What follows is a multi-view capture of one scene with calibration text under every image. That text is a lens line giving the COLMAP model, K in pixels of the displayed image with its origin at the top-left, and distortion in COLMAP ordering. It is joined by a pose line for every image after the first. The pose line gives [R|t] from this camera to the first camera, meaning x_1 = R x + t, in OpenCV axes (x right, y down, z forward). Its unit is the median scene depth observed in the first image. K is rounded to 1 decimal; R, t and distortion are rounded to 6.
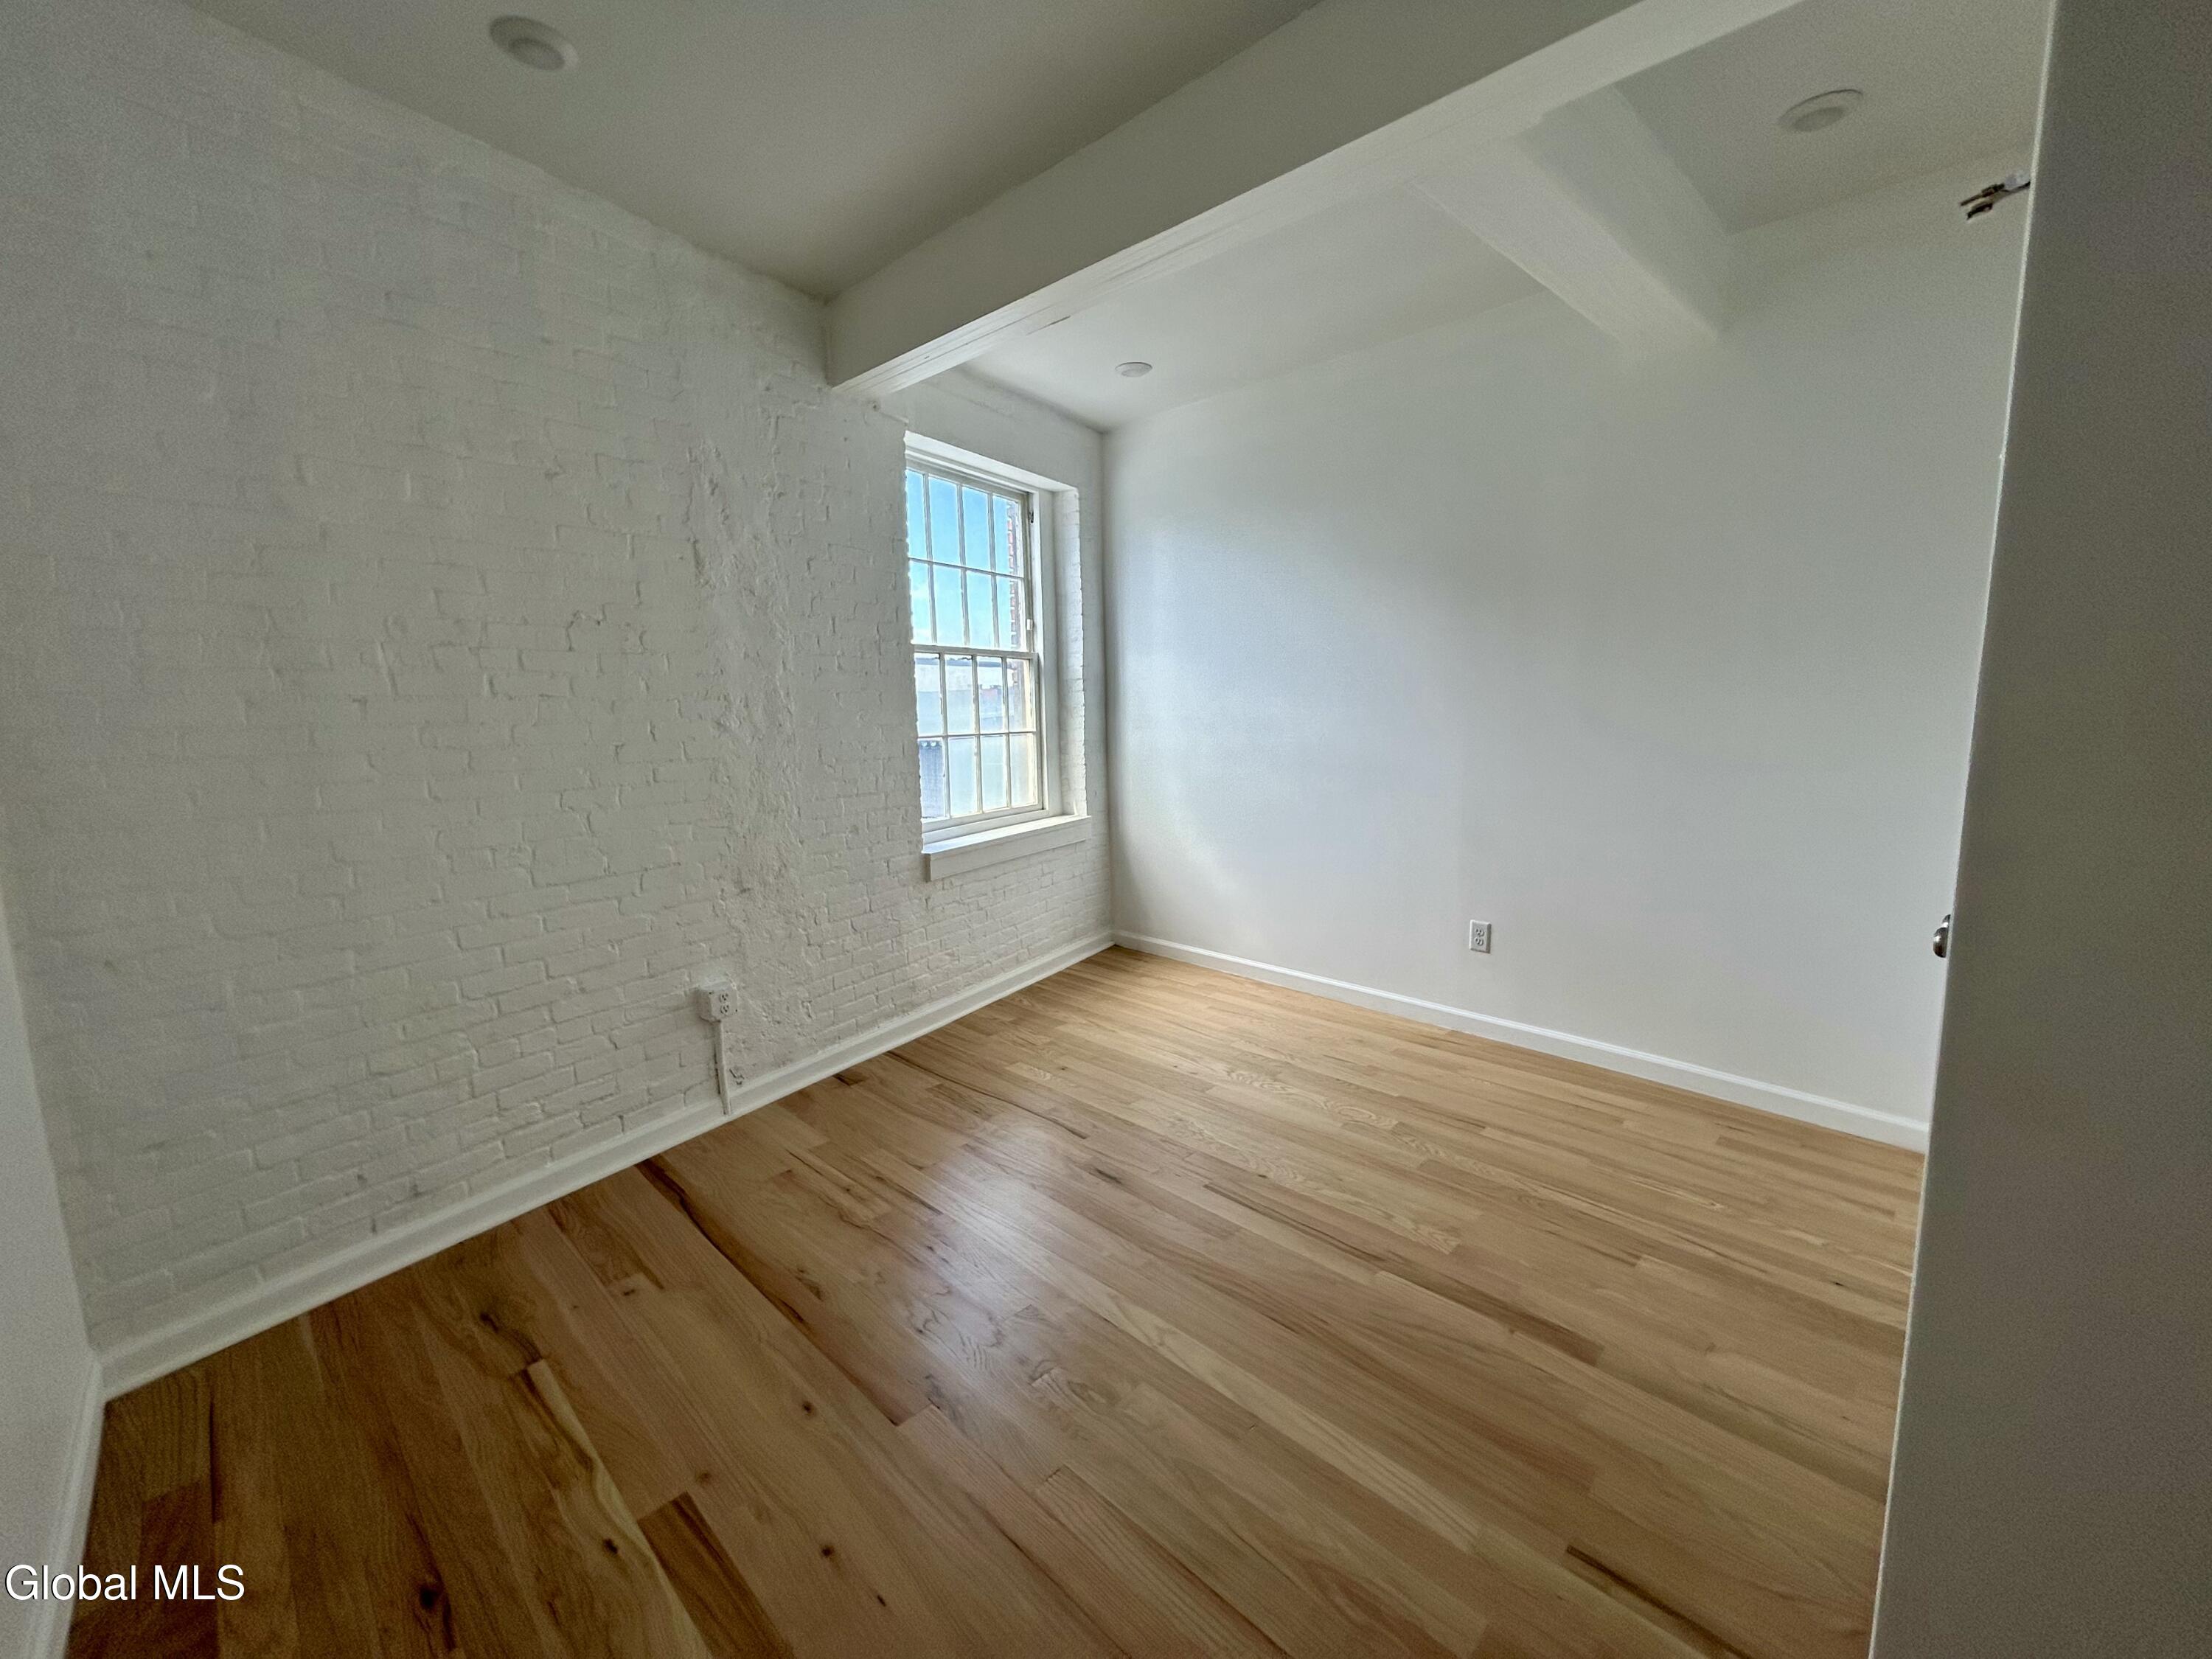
lens RADIAL K [[900.6, 0, 1110.6], [0, 900.6, 831.2], [0, 0, 1]] dist [0.009276, -0.001431]
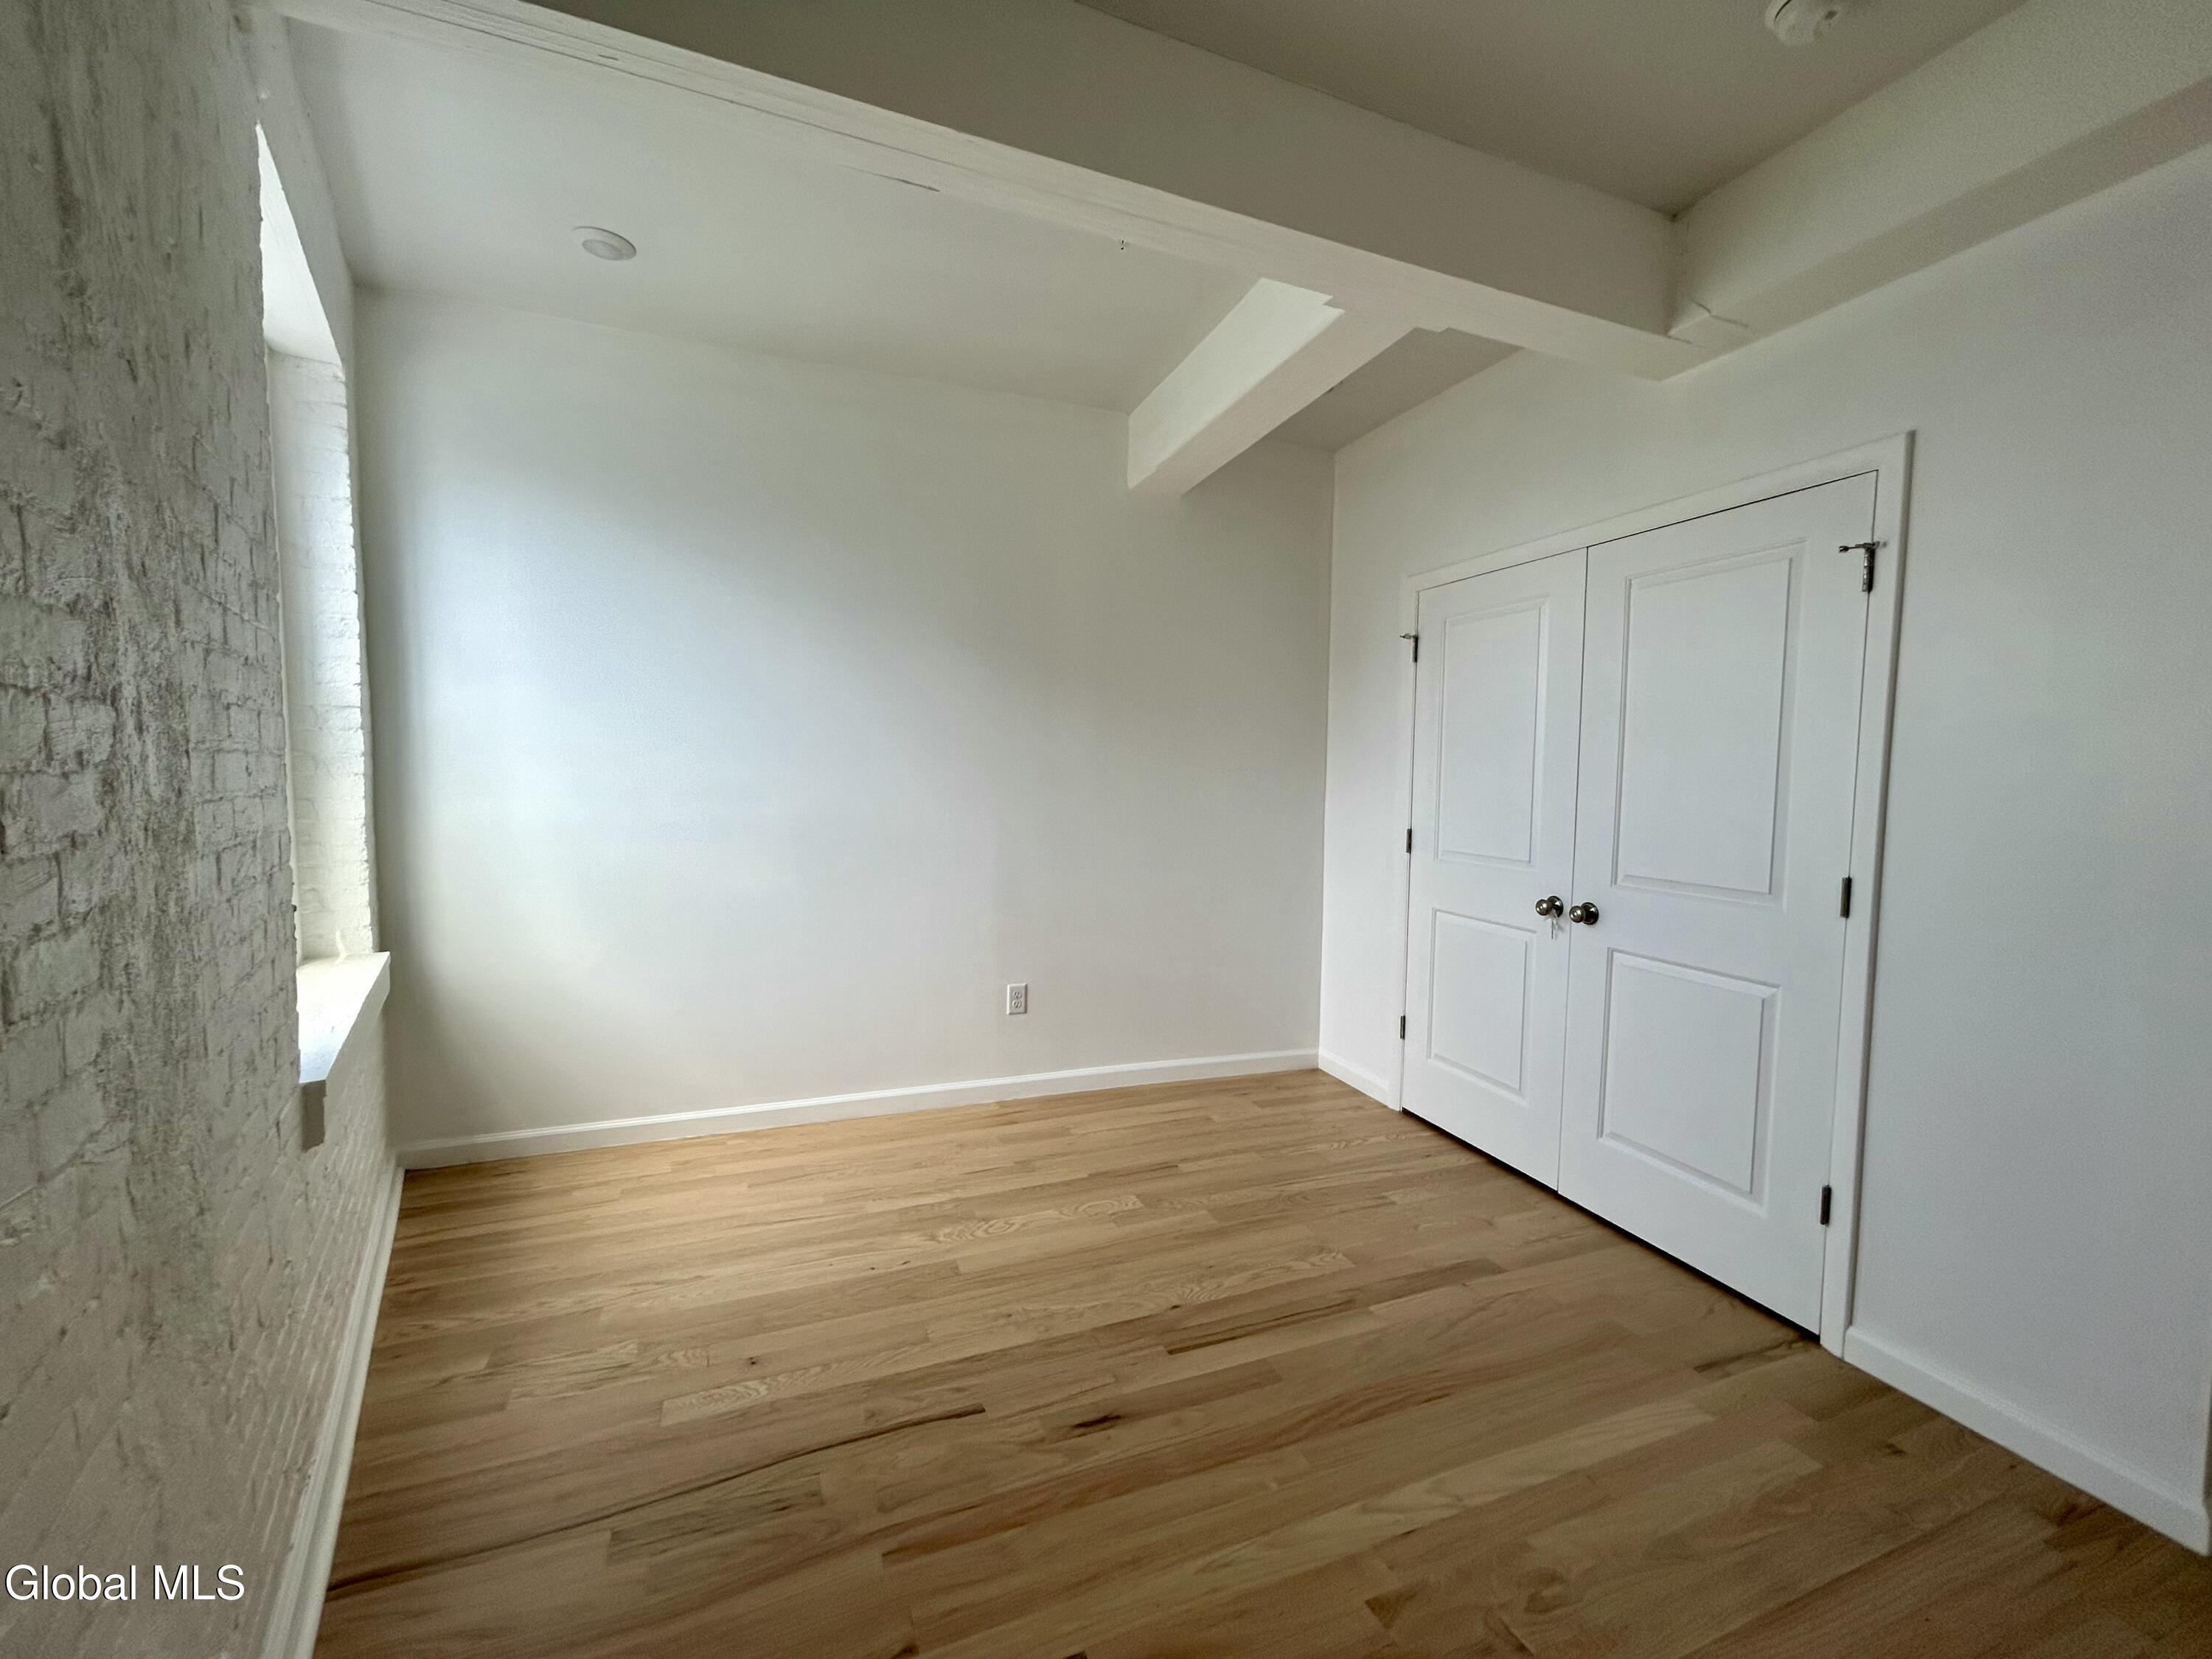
lens RADIAL K [[900.6, 0, 1098.8], [0, 900.6, 818.6], [0, 0, 1]] dist [0.009276, -0.001431]
pose [[0.407595, -0.027217, 0.912757, -0.504024], [0.102162, 0.994640, -0.015963, -0.063599], [-0.907430, 0.099755, 0.408191, 0.517368]]
